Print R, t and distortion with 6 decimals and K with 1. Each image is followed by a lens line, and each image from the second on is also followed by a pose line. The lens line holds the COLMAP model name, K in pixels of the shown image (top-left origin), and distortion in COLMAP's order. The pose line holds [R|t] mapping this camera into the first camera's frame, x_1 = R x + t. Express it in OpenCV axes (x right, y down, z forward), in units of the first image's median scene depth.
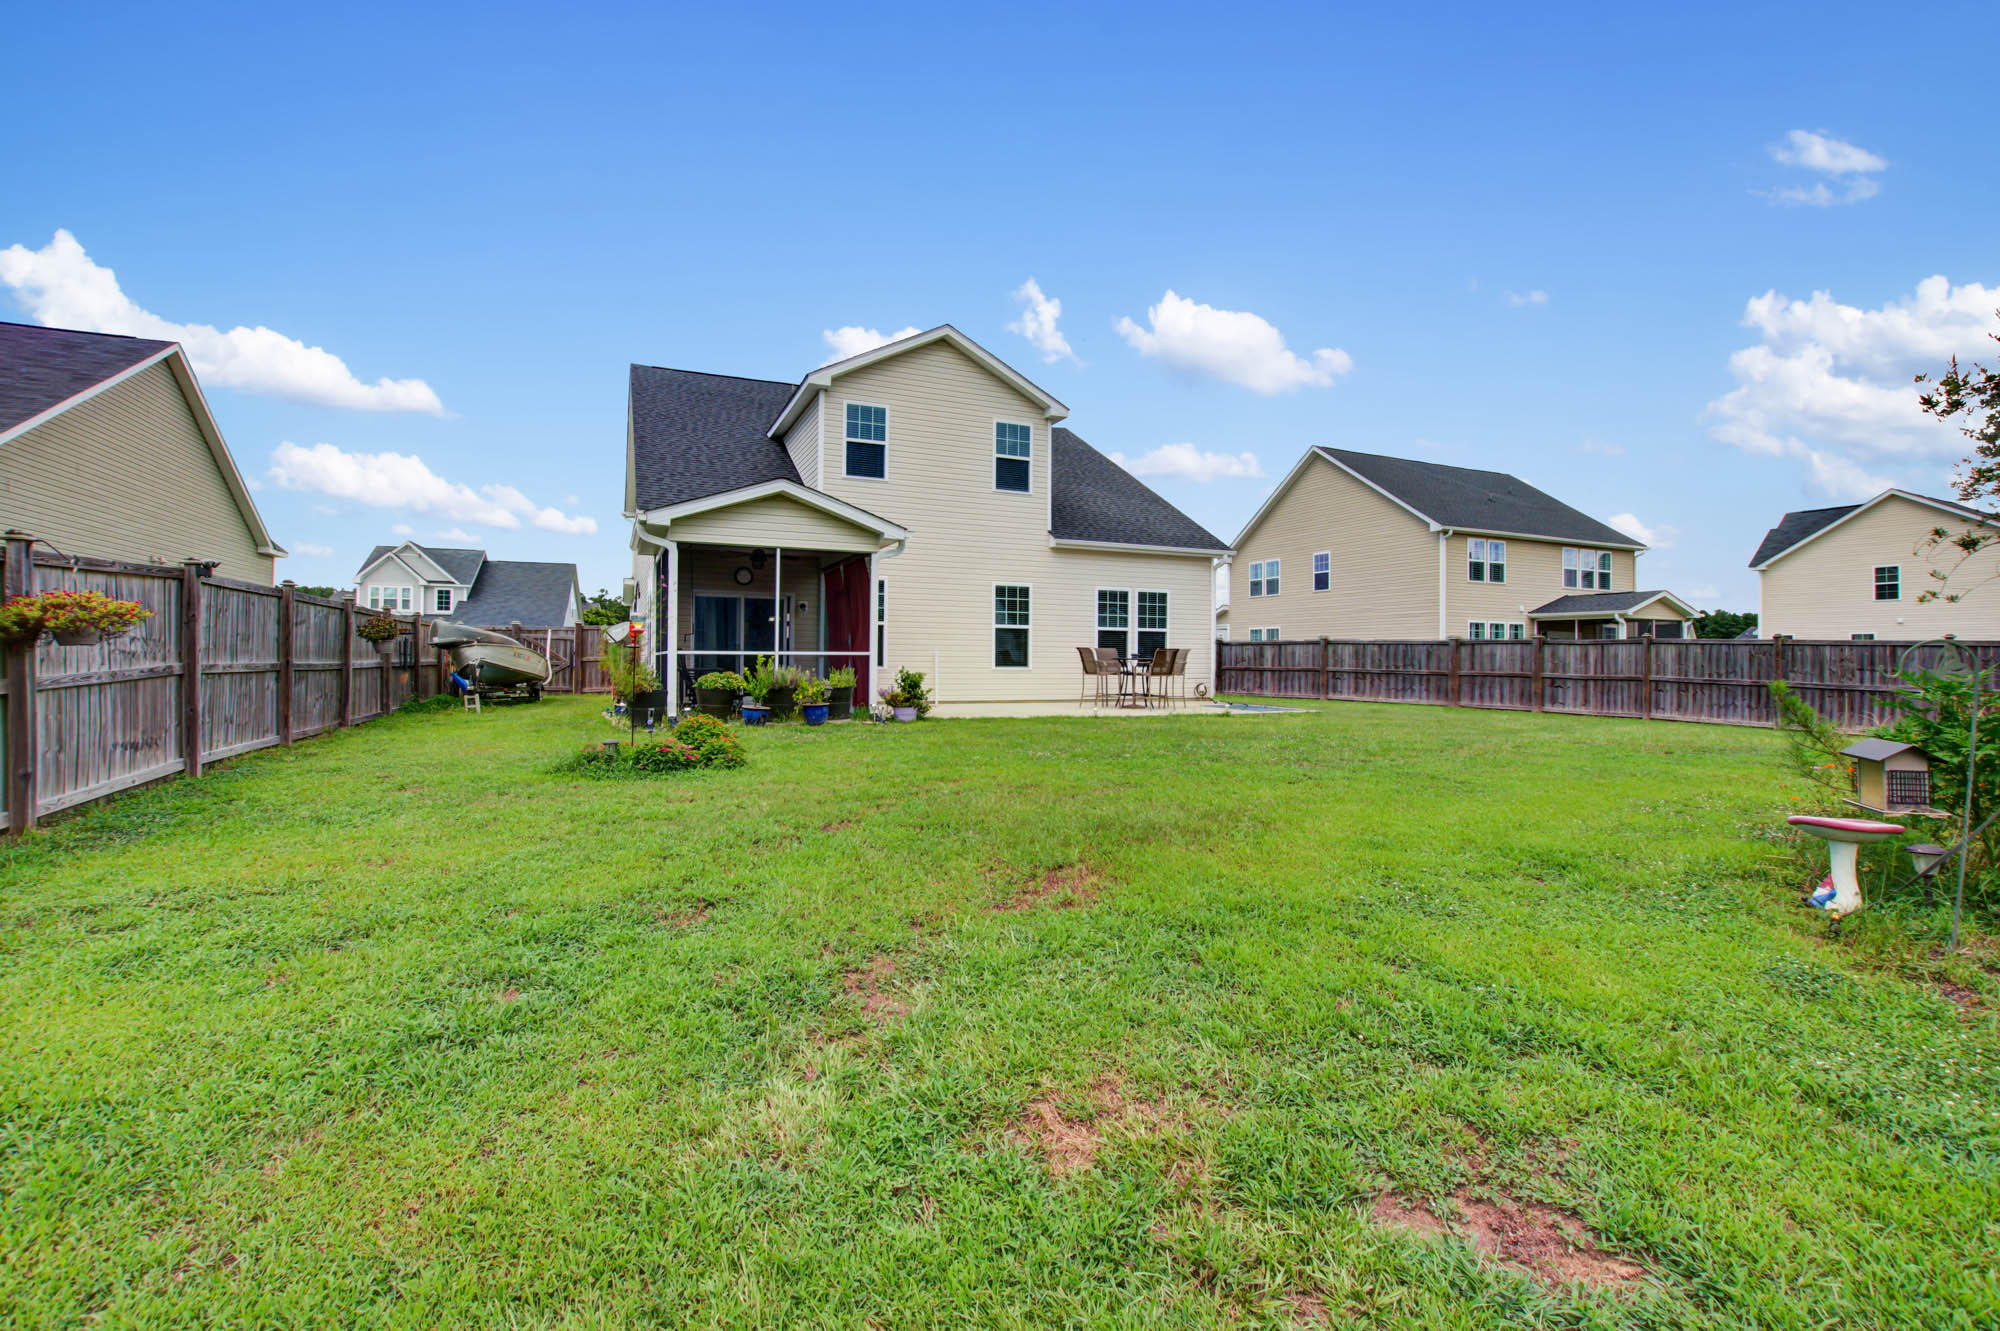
lens RADIAL K [[870.3, 0, 996.2], [0, 870.3, 658.5], [0, 0, 1]] dist [0.009901, -0.002441]
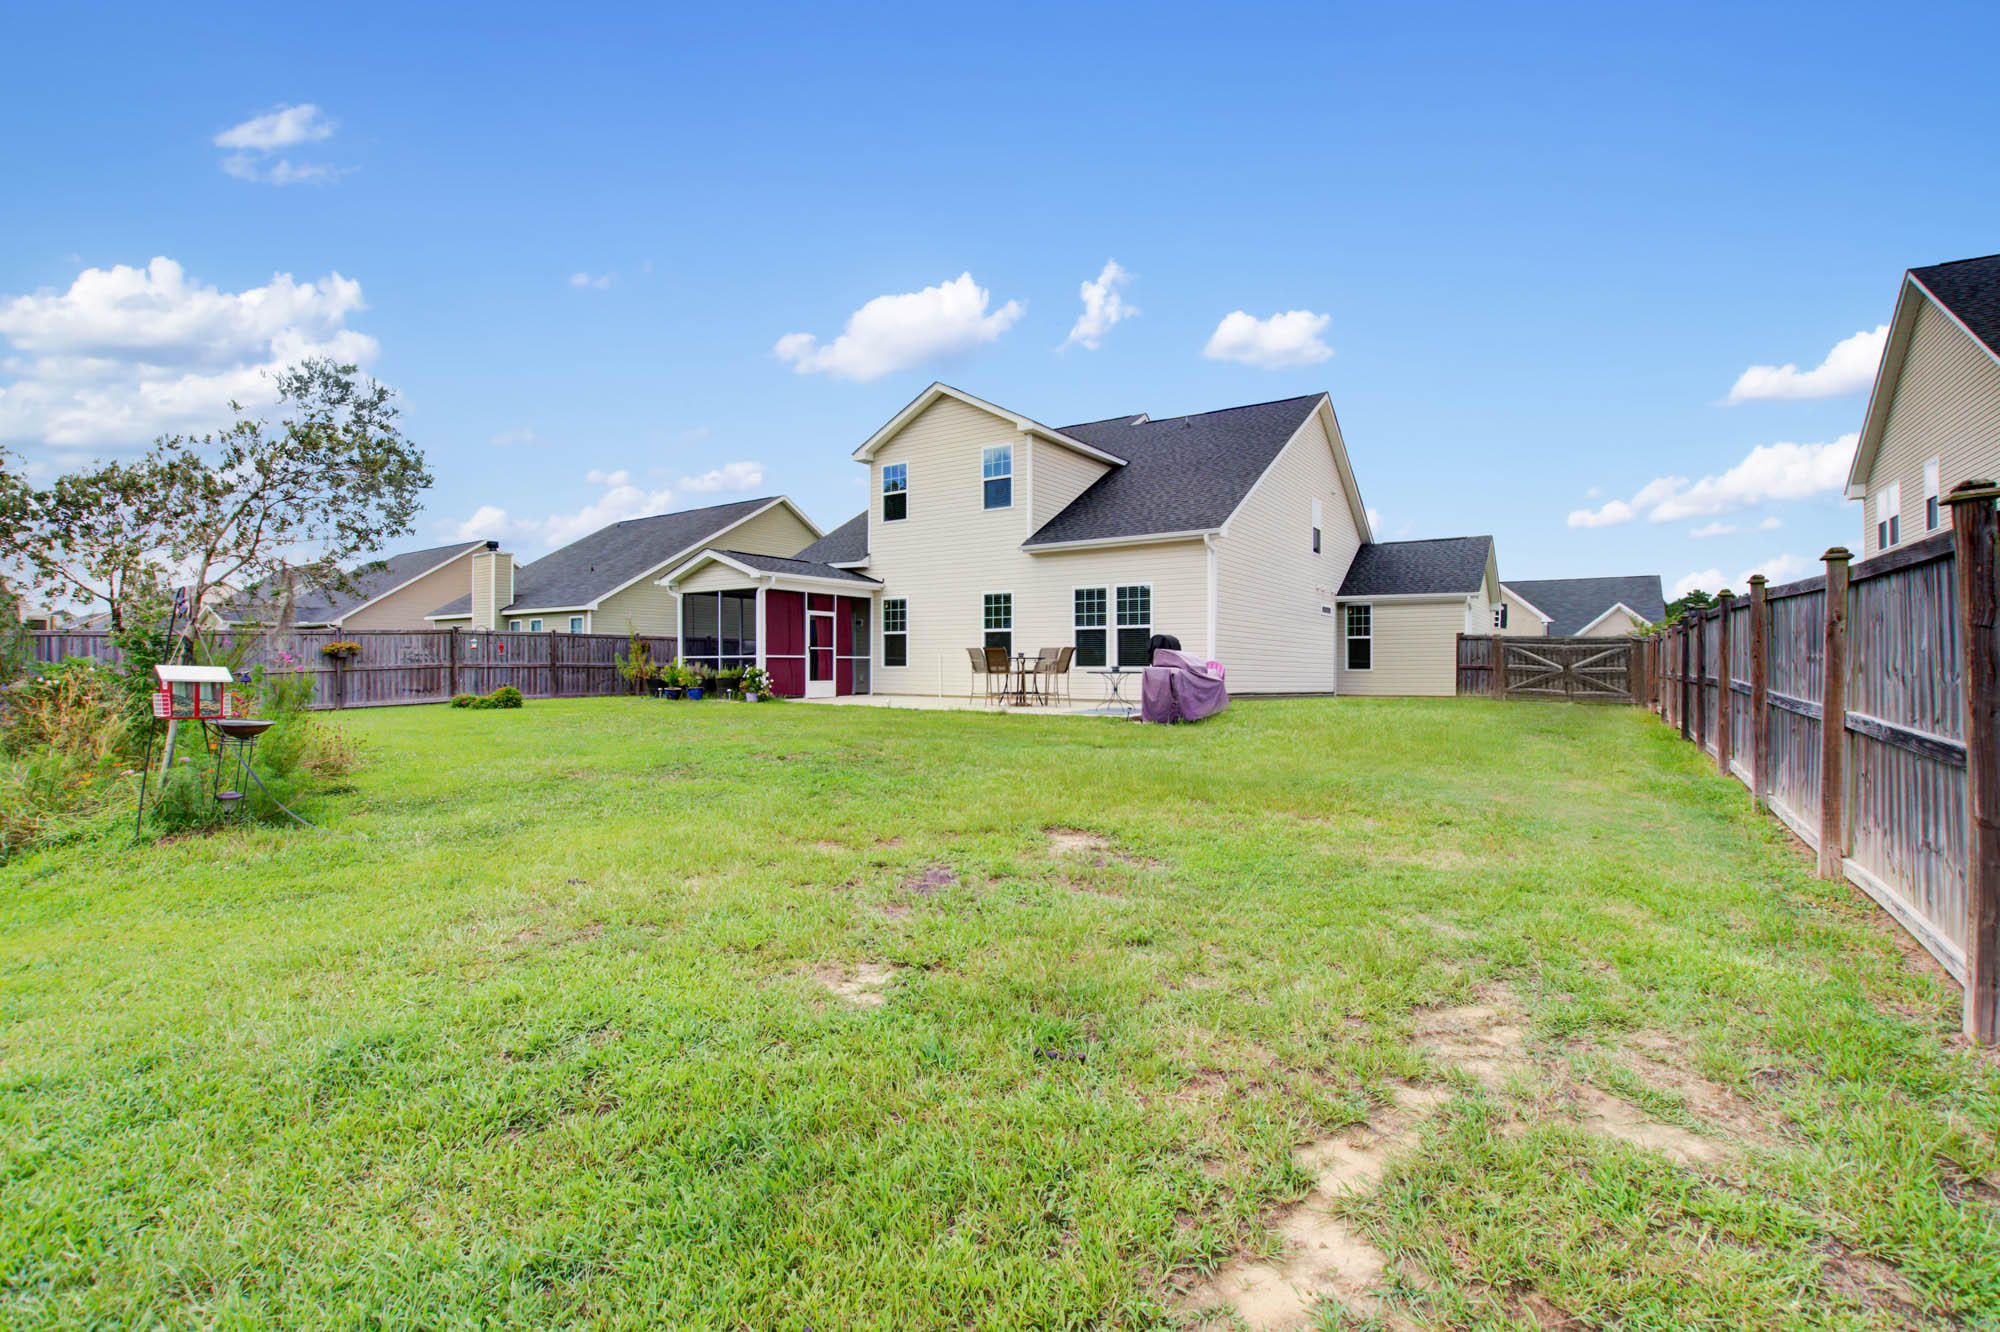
lens RADIAL K [[870.3, 0, 996.7], [0, 870.3, 657.9], [0, 0, 1]] dist [0.009901, -0.002441]
pose [[0.537453, -0.012053, -0.843208, 0.950106], [0.004938, 0.999926, -0.011145, 0.010832], [0.843279, 0.001826, 0.537472, 0.402598]]
